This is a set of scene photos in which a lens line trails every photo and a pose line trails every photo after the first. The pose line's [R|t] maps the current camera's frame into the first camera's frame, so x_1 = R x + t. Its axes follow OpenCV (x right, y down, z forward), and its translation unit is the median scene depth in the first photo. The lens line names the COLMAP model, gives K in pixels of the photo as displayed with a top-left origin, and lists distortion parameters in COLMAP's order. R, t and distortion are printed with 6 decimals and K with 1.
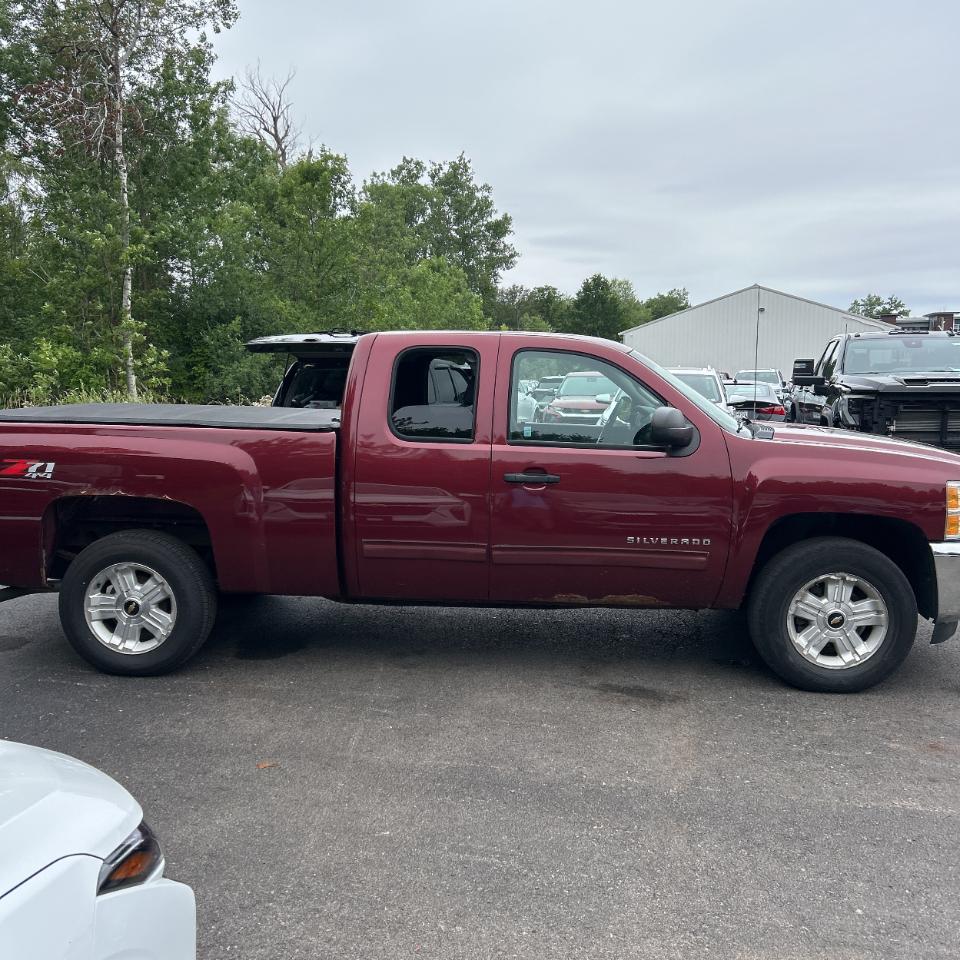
lens RADIAL K [[974.6, 0, 480.0], [0, 974.6, 478.6], [0, 0, 1]] dist [0.016451, 0.000000]
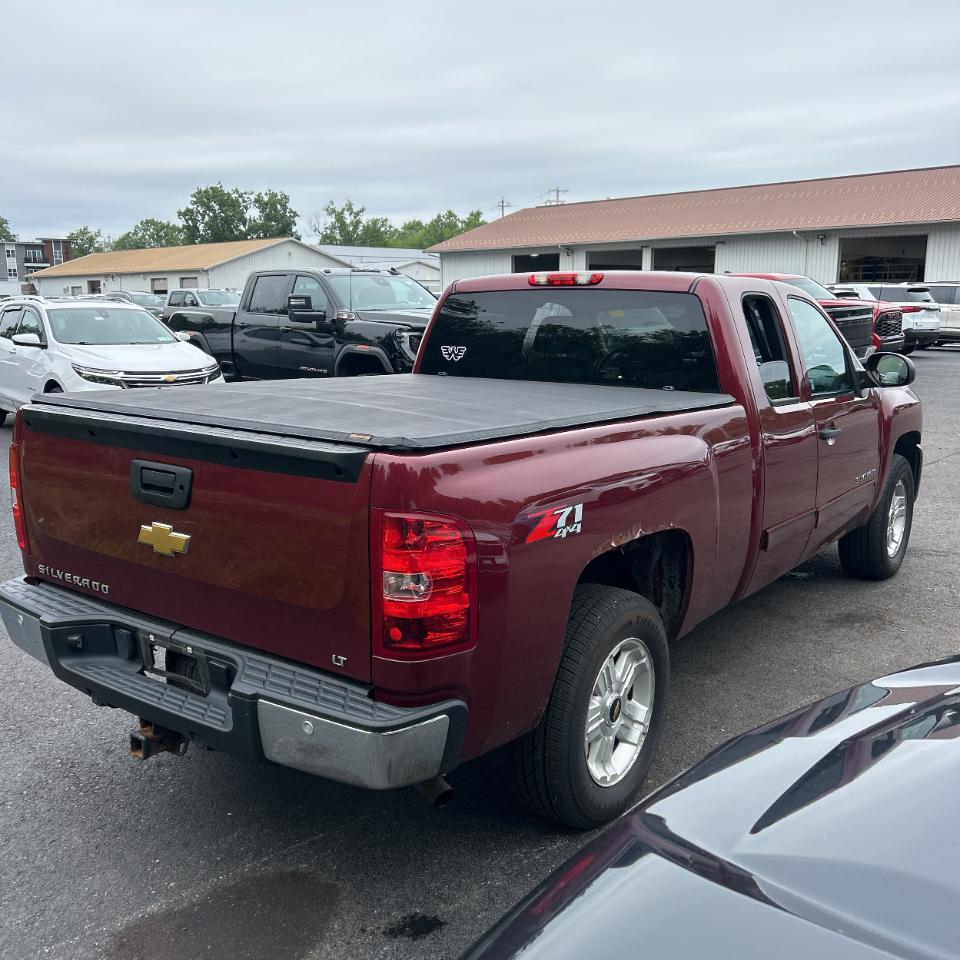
lens RADIAL K [[974.6, 0, 479.2], [0, 974.6, 478.2], [0, 0, 1]] dist [0.016451, 0.000000]
pose [[0.523614, -0.149124, 0.838803, -0.951434], [0.085009, 0.988793, 0.122724, -0.105734], [-0.847704, 0.007046, 0.530423, 0.770579]]
